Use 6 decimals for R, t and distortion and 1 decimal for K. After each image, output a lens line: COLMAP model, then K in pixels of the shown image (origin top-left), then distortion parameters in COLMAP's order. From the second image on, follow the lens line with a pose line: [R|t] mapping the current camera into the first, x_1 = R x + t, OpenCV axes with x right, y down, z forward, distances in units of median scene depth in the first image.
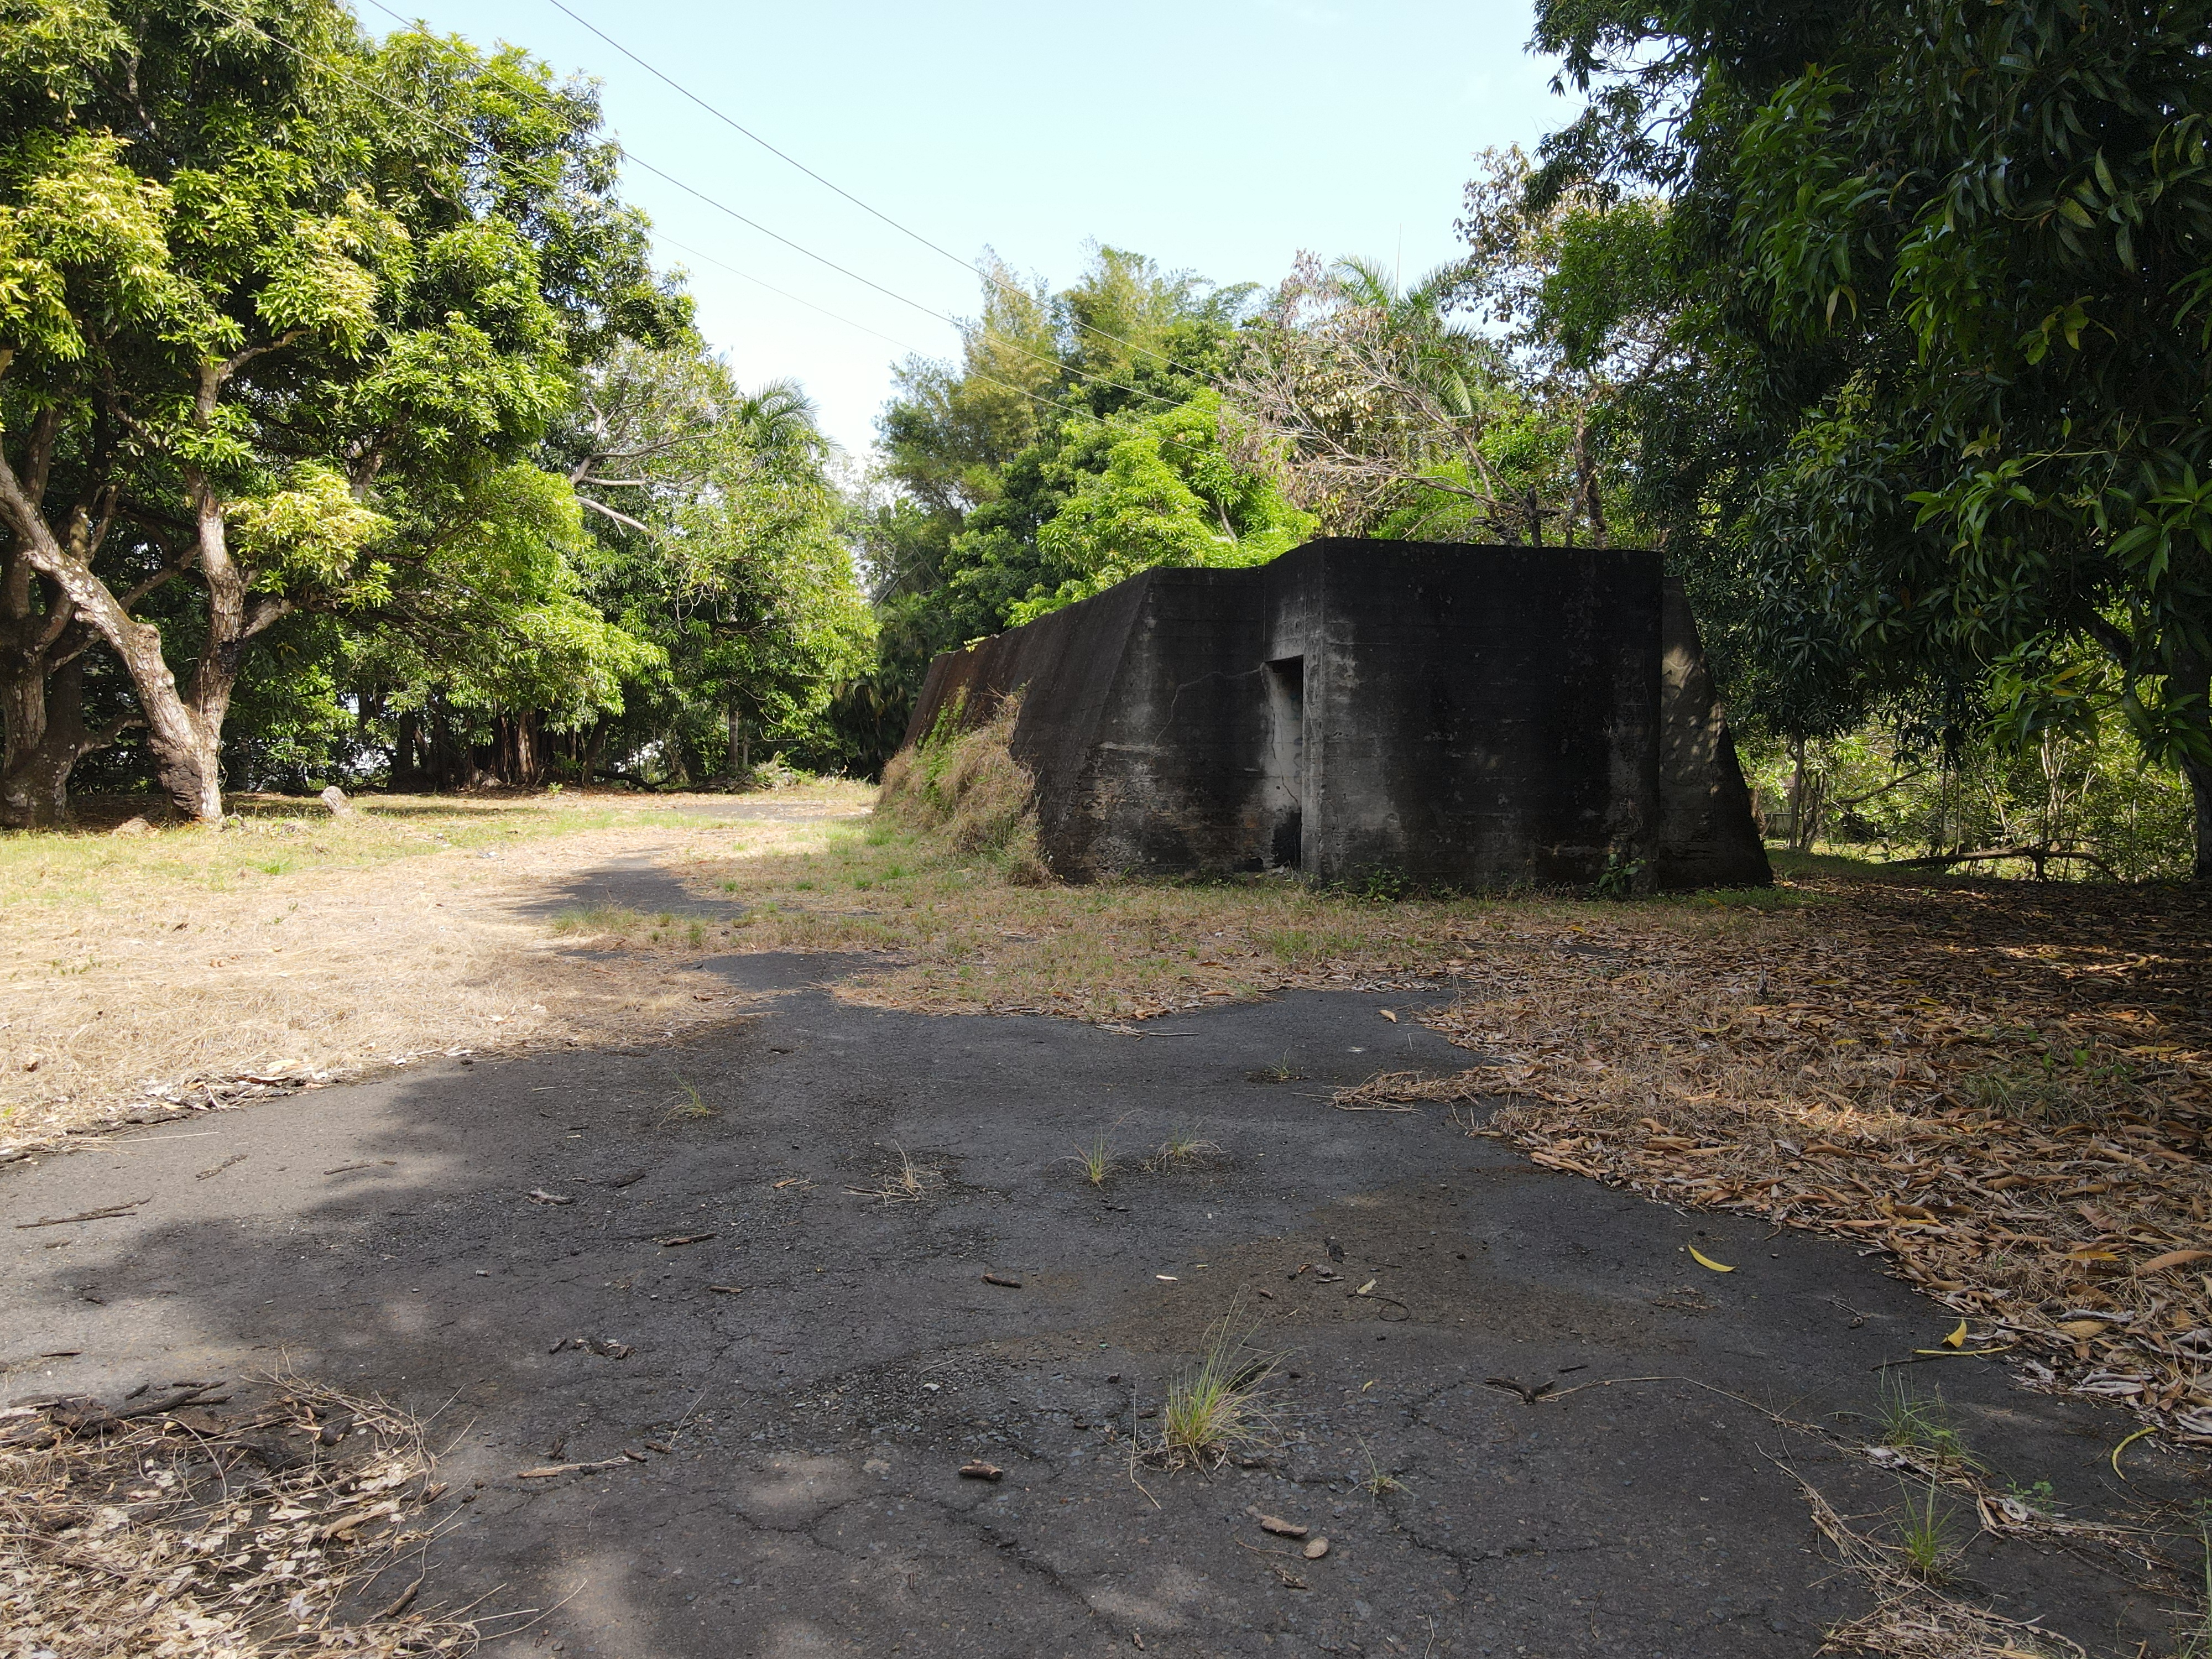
lens RADIAL K [[1597.2, 0, 1095.0], [0, 1597.2, 801.1], [0, 0, 1]] dist [0.004469, 0.004659]
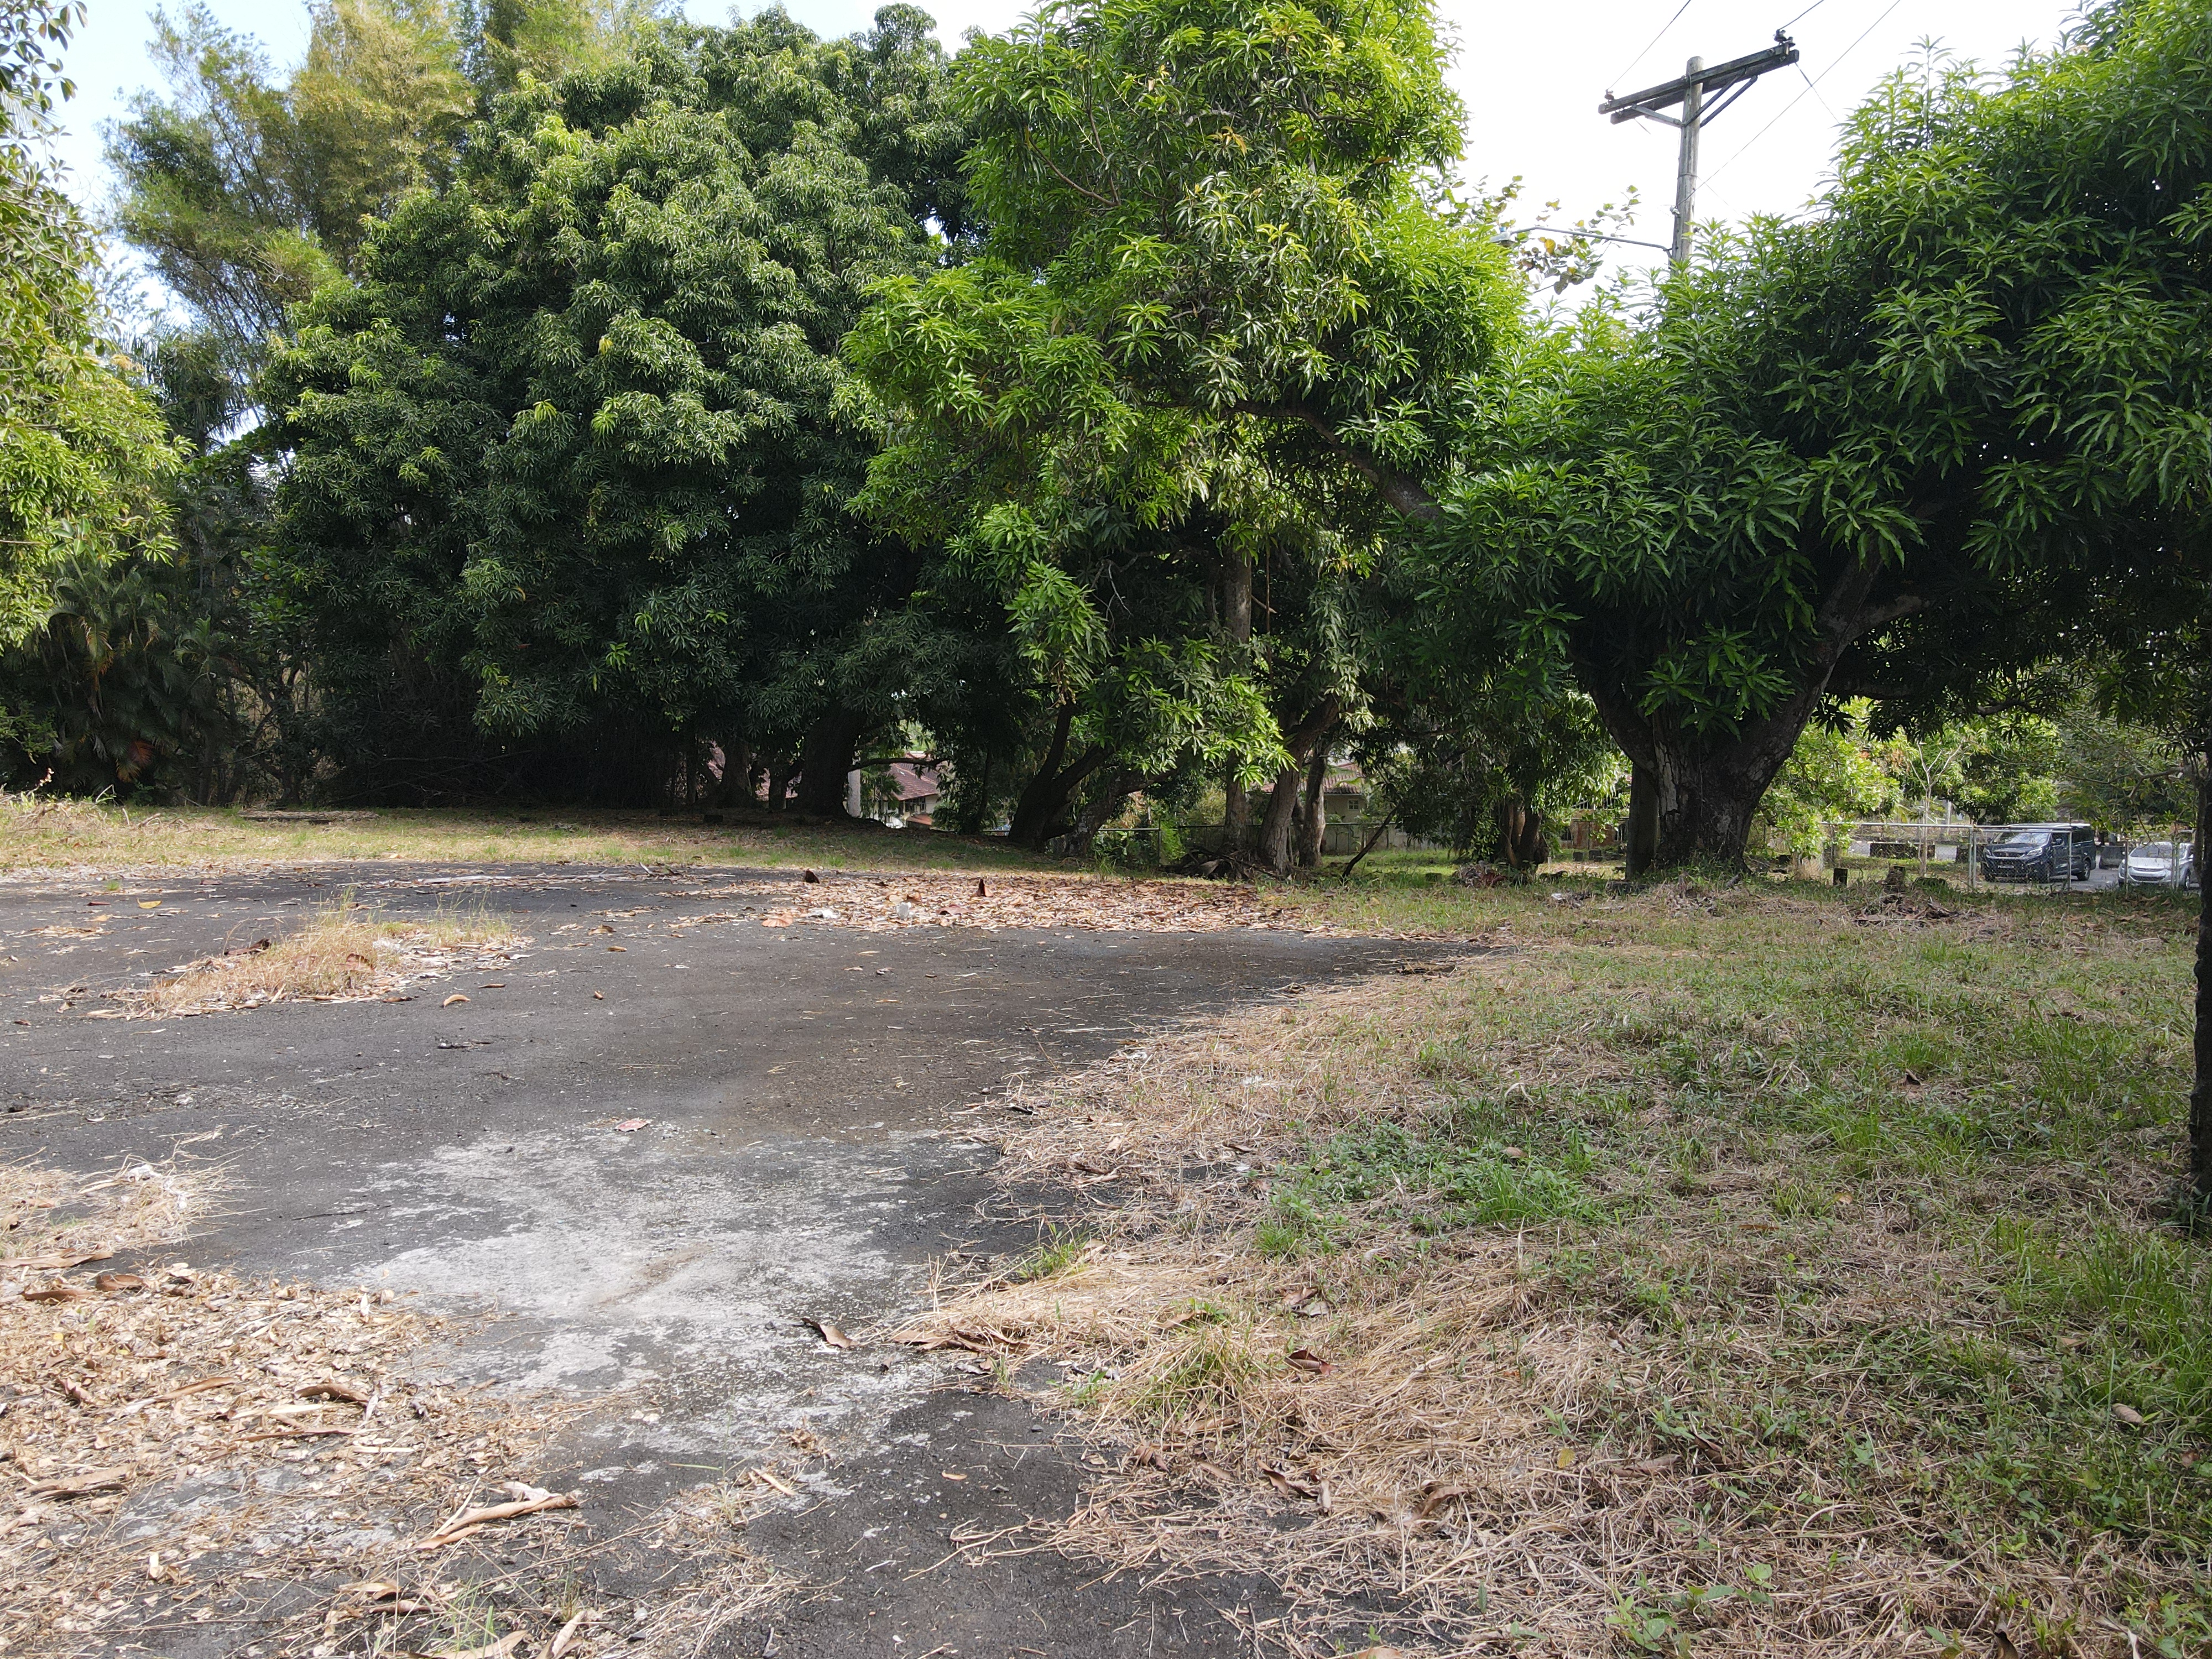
lens RADIAL K [[1597.2, 0, 1103.0], [0, 1597.2, 816.5], [0, 0, 1]] dist [0.004469, 0.004659]
pose [[0.897531, -0.010955, 0.440815, -0.084012], [0.006406, 0.999910, 0.011806, -0.011445], [-0.440905, -0.007772, 0.897520, 0.423322]]
